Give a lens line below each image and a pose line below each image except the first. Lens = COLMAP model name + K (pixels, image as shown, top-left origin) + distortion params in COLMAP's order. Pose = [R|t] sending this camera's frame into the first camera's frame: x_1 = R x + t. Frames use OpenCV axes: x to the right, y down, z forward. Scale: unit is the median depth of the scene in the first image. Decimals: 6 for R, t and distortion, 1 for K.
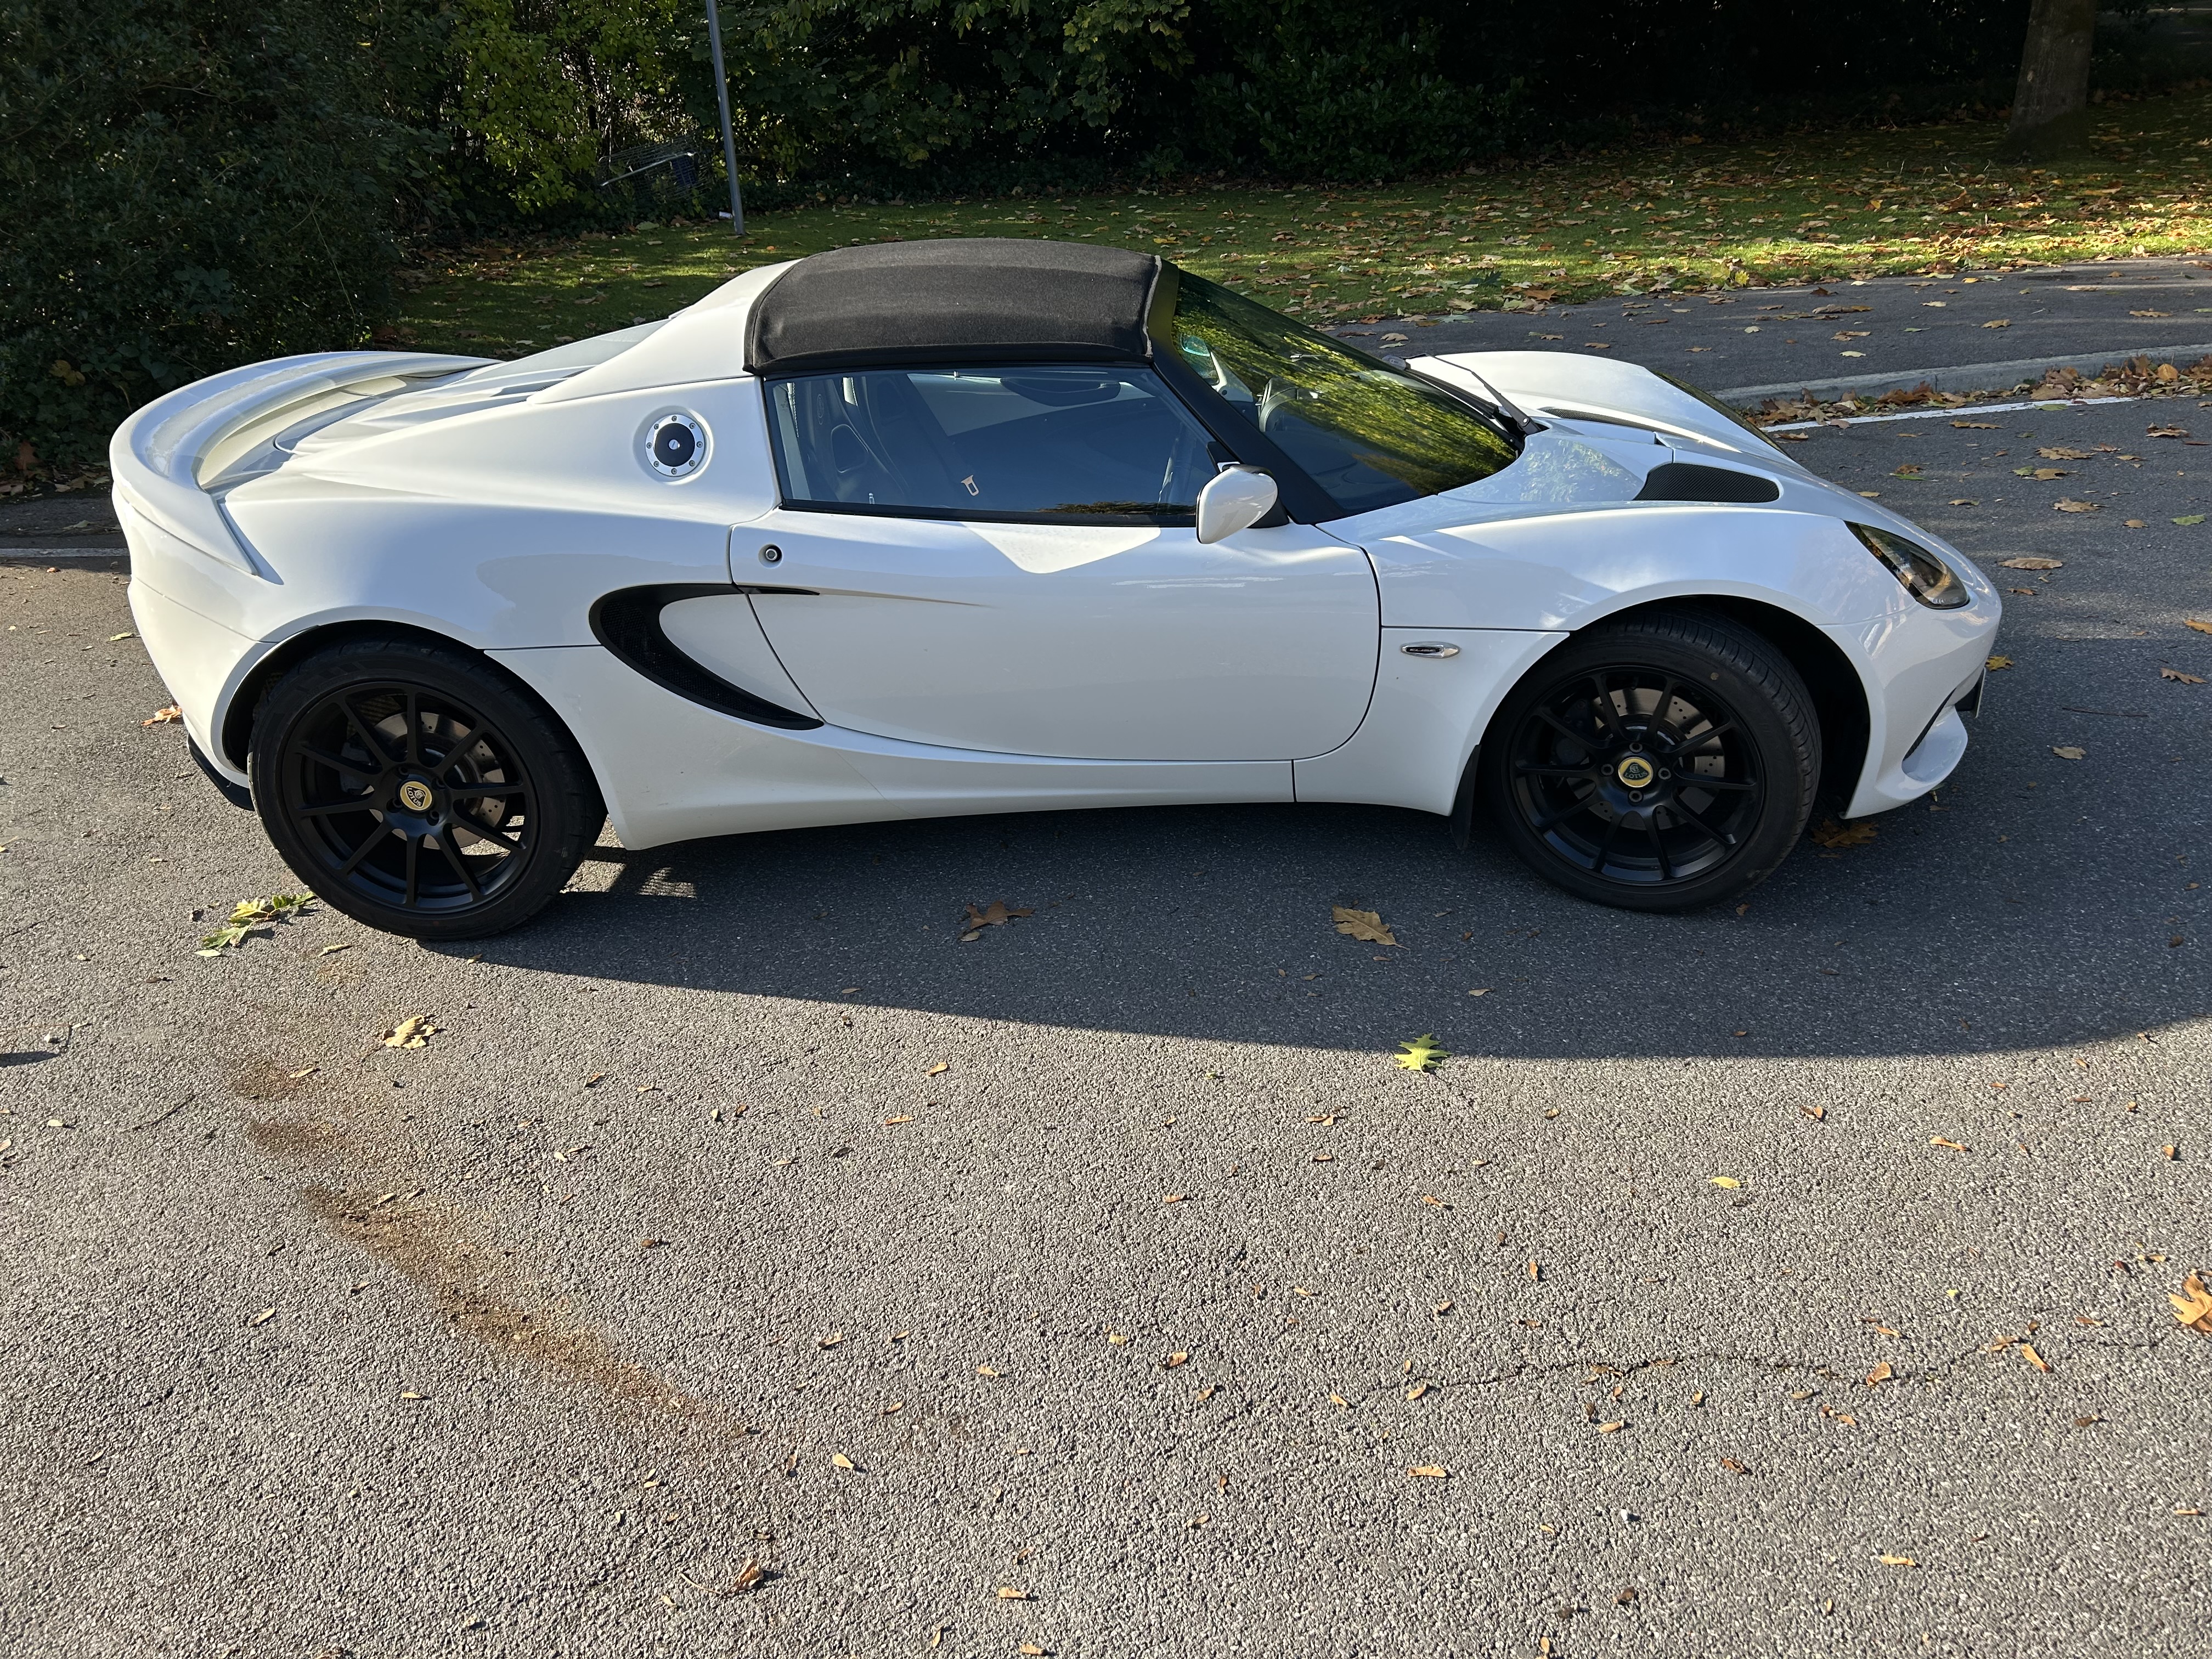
lens RADIAL K [[1632.8, 0, 1106.0], [0, 1632.8, 829.5], [0, 0, 1]] dist [0.038193, 0.000521]
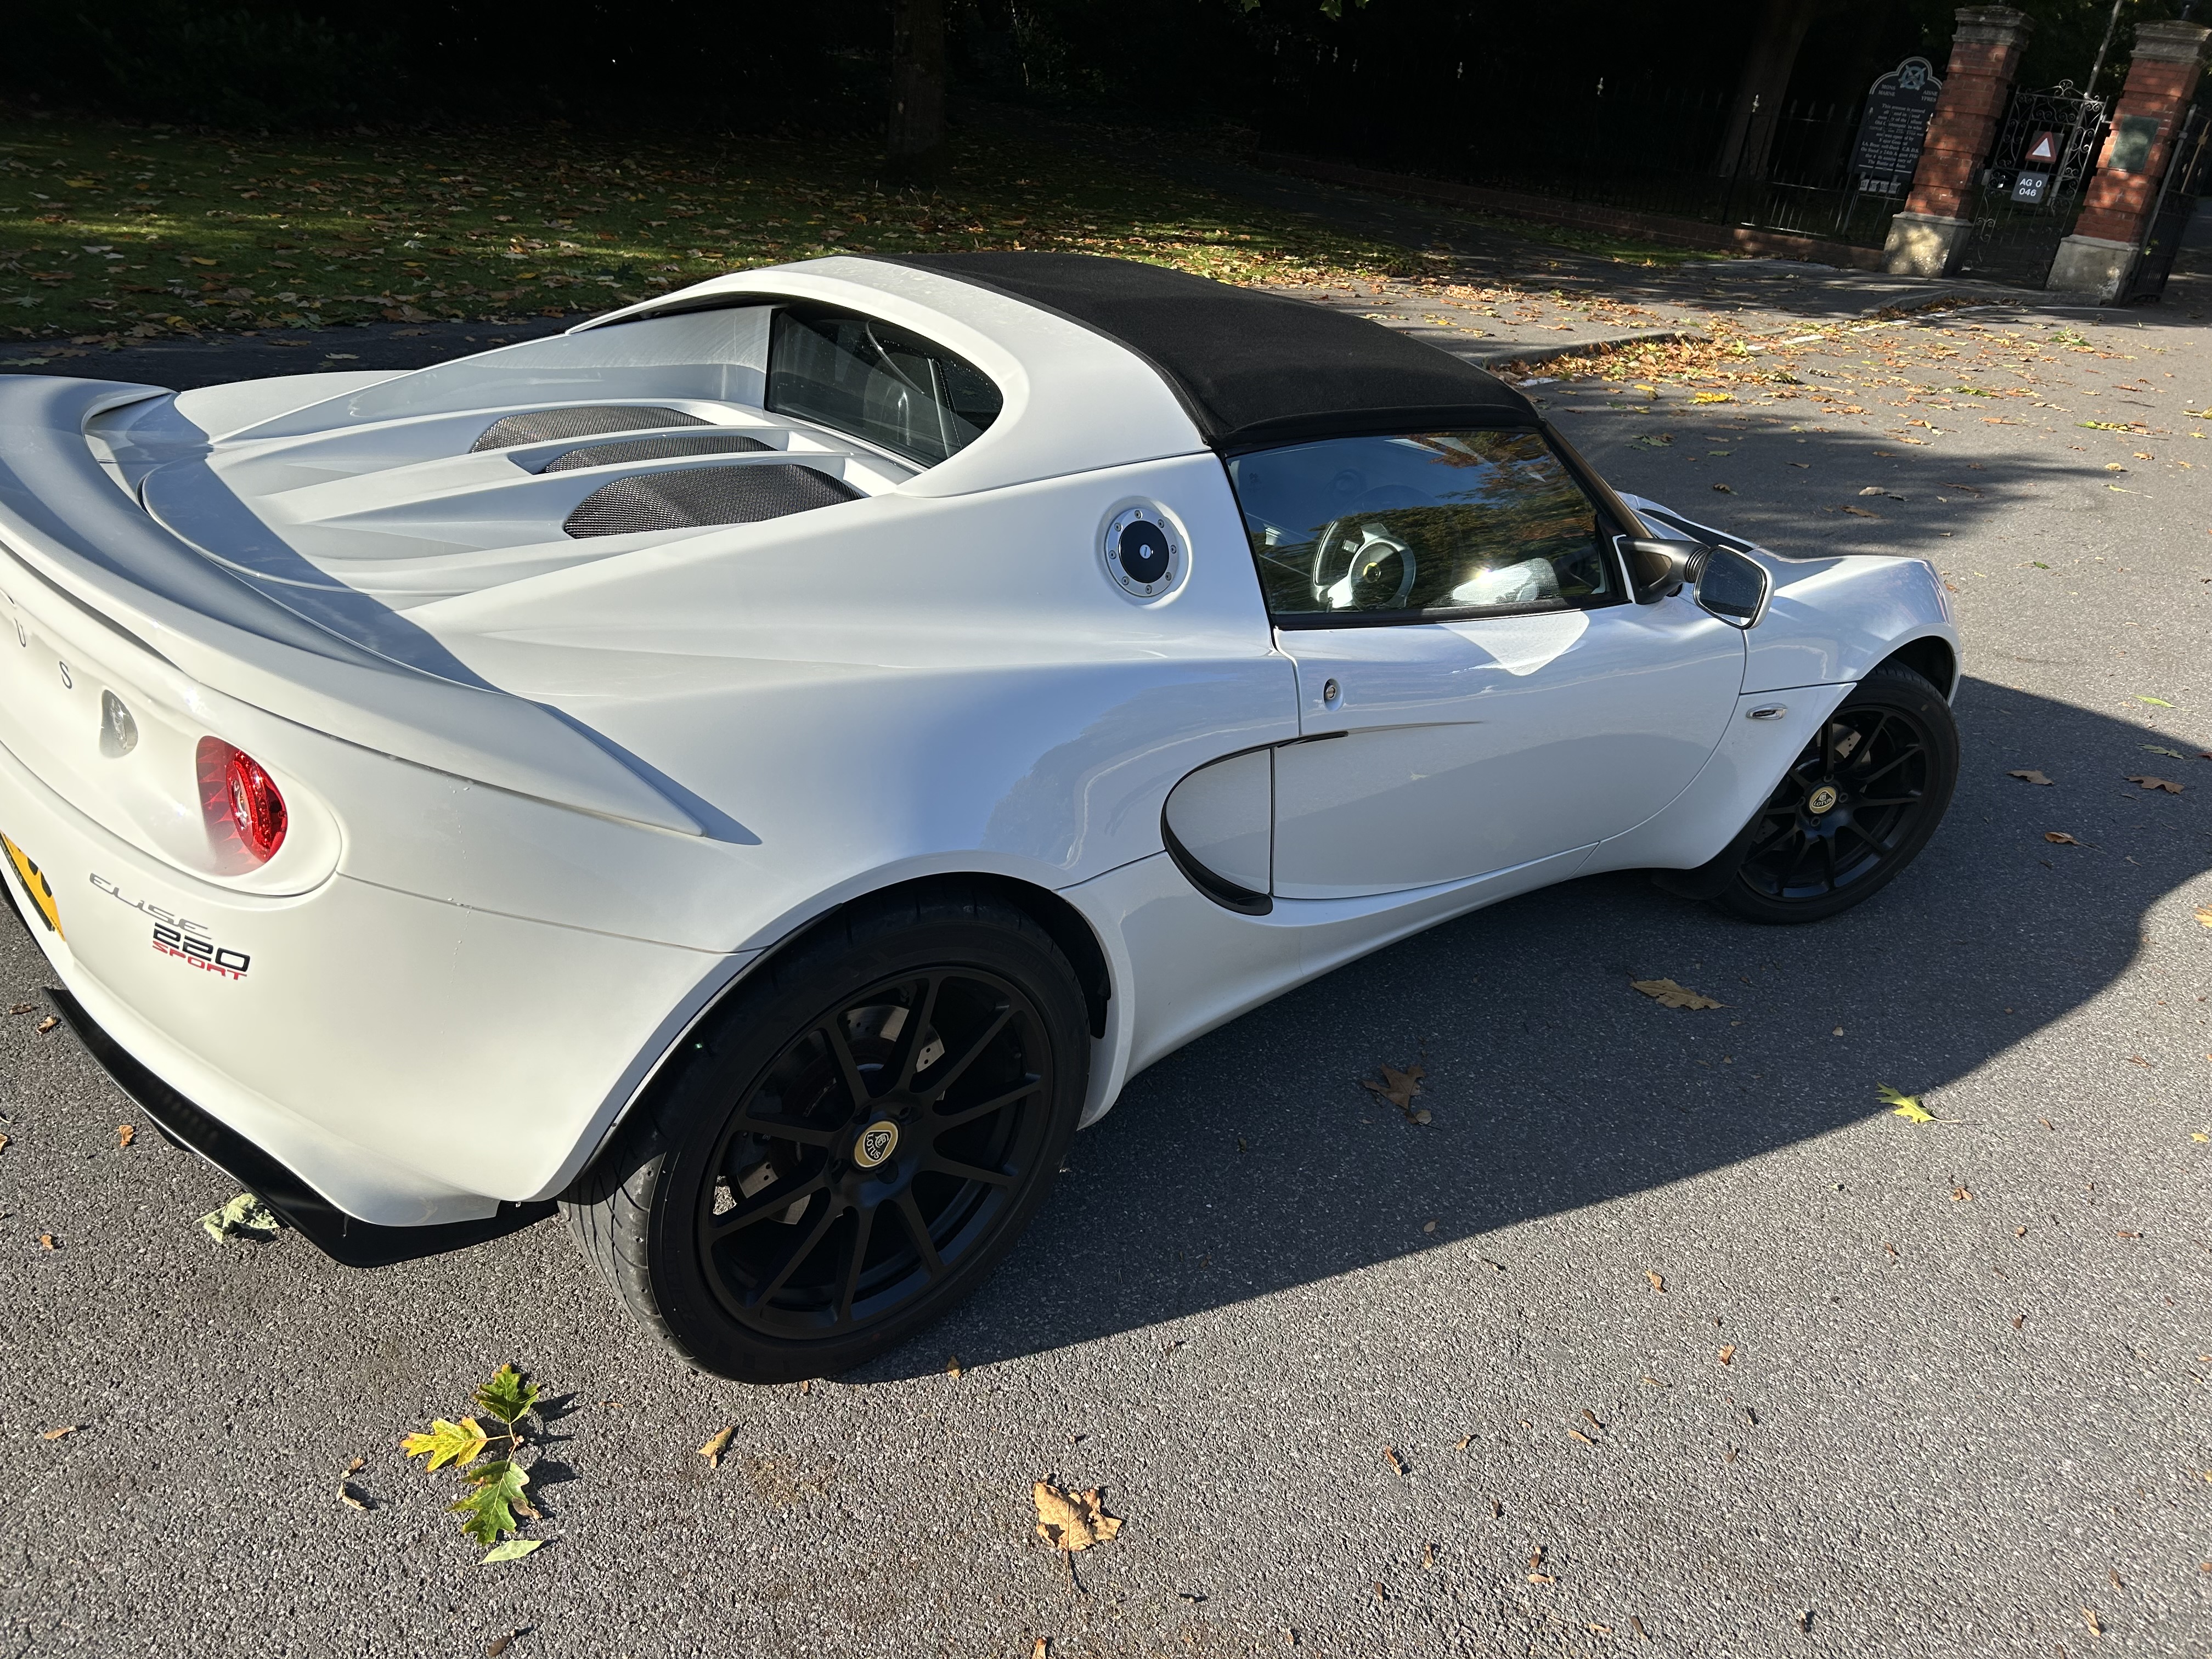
lens RADIAL K [[1670.8, 0, 1106.0], [0, 1670.8, 829.5], [0, 0, 1]] dist [0.035446, -0.024124]
pose [[0.735834, -0.167684, 0.656072, -0.763327], [0.163699, 0.984168, 0.067940, -0.168569], [-0.657077, 0.057406, 0.751634, 0.479619]]
